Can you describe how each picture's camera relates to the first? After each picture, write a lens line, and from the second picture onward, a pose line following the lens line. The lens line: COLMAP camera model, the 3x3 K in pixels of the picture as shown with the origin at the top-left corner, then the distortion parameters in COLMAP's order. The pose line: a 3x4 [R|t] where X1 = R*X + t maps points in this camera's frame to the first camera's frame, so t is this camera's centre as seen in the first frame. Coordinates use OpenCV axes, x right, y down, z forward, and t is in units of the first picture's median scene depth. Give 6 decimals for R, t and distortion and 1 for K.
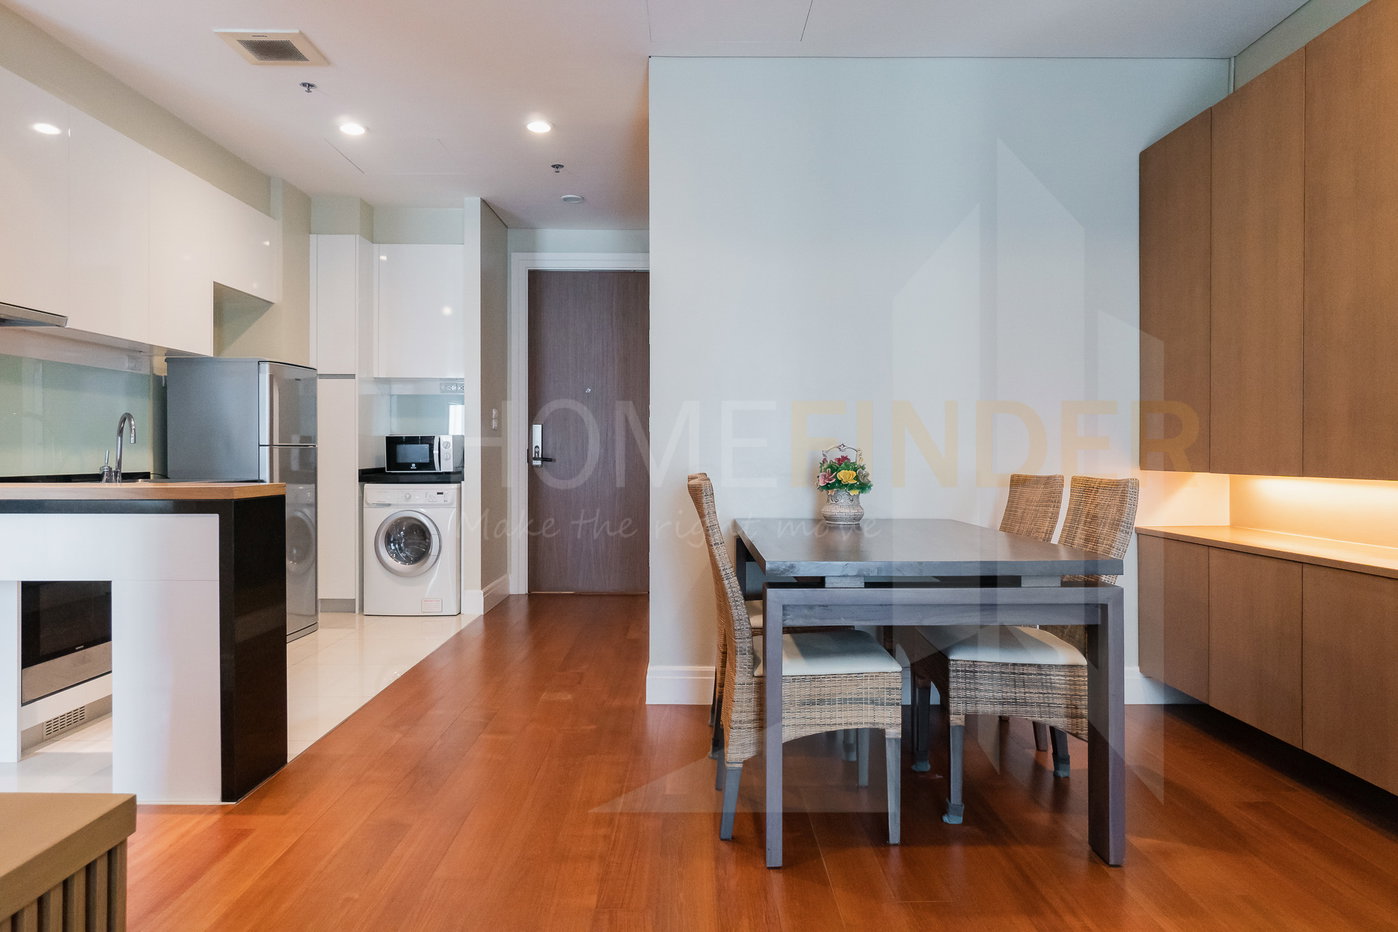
lens RADIAL K [[911.5, 0, 699.0], [0, 911.5, 466.0], [0, 0, 1]] dist [-0.000569, -0.000982]
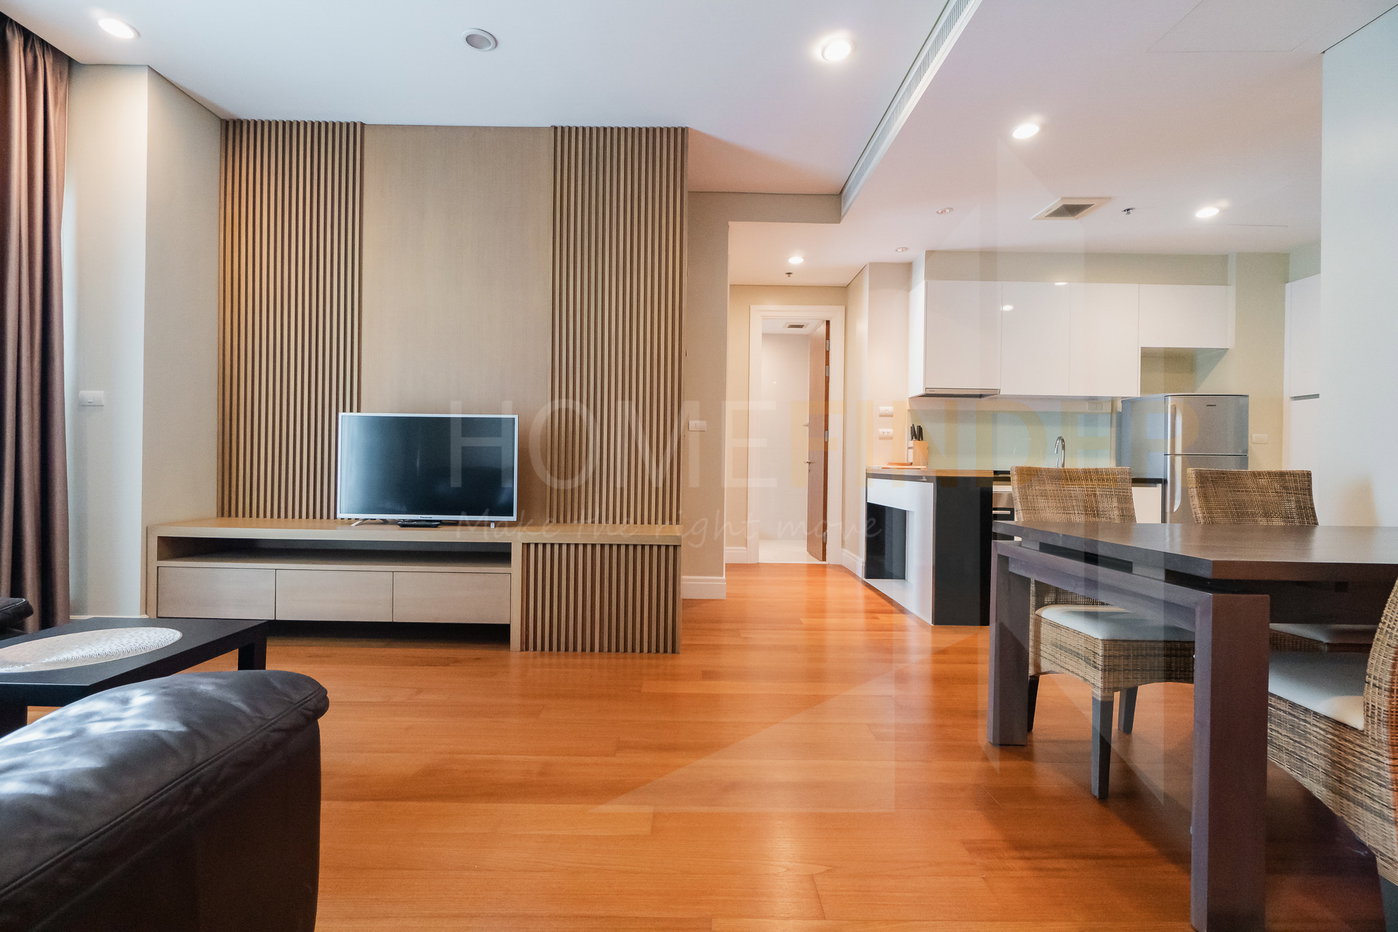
lens RADIAL K [[617.8, 0, 699.0], [0, 617.8, 466.0], [0, 0, 1]] dist [0.010220, -0.000344]
pose [[0.005326, 0.002336, -0.999983, 0.659409], [-0.029995, 0.999548, 0.002175, 0.020541], [0.999536, 0.029983, 0.005394, 0.347984]]
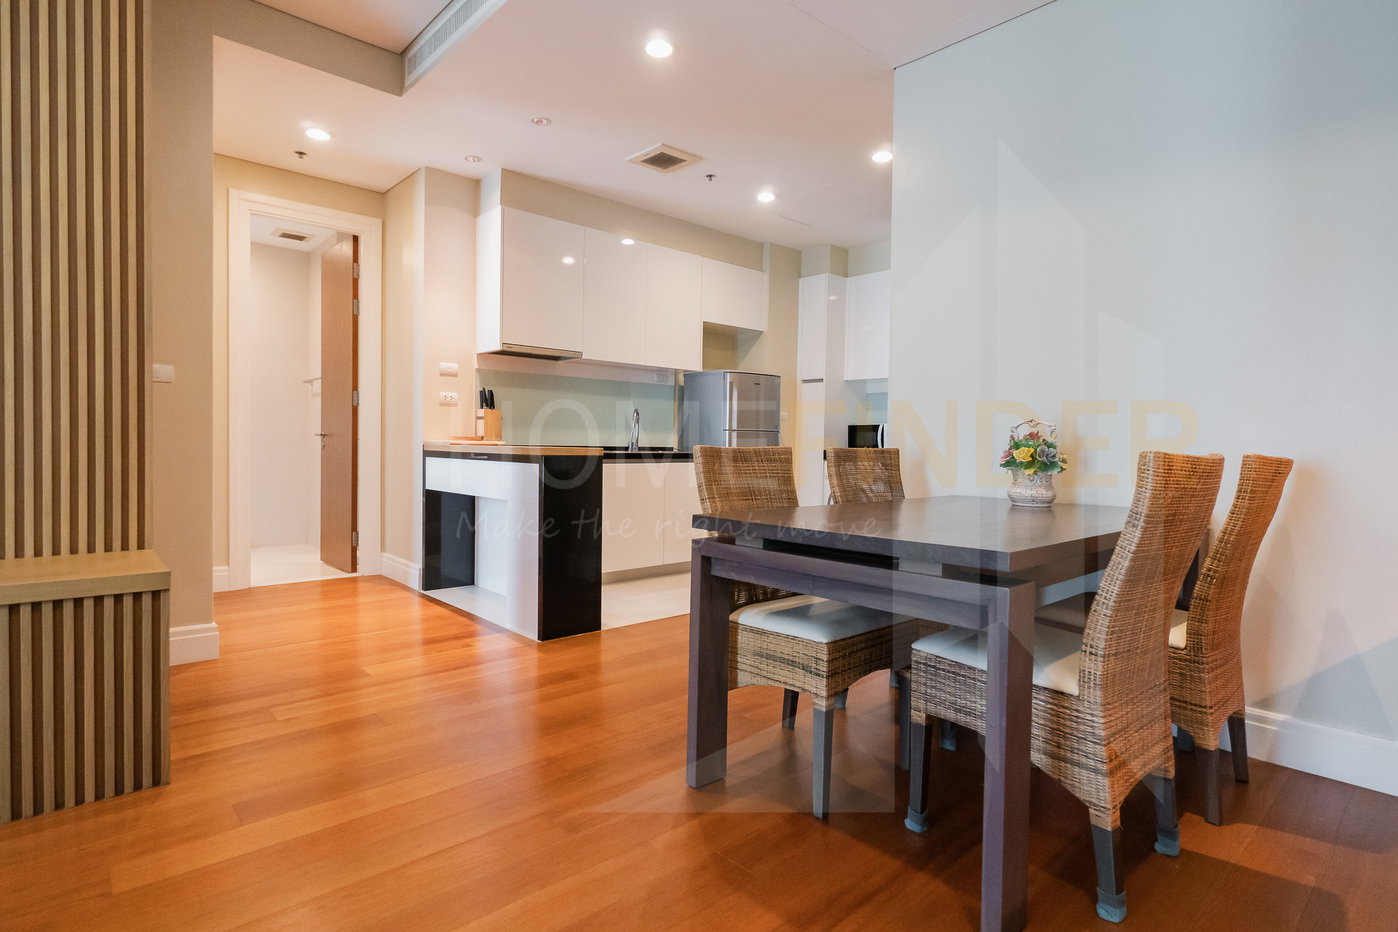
lens RADIAL K [[722.7, 0, 699.0], [0, 722.7, 466.0], [0, 0, 1]] dist [-0.004001, -0.000030]
pose [[0.665871, 0.032834, -0.745344, 0.478029], [-0.026409, 0.999442, 0.020435, 0.016901], [0.745599, 0.006077, 0.666367, 0.264397]]
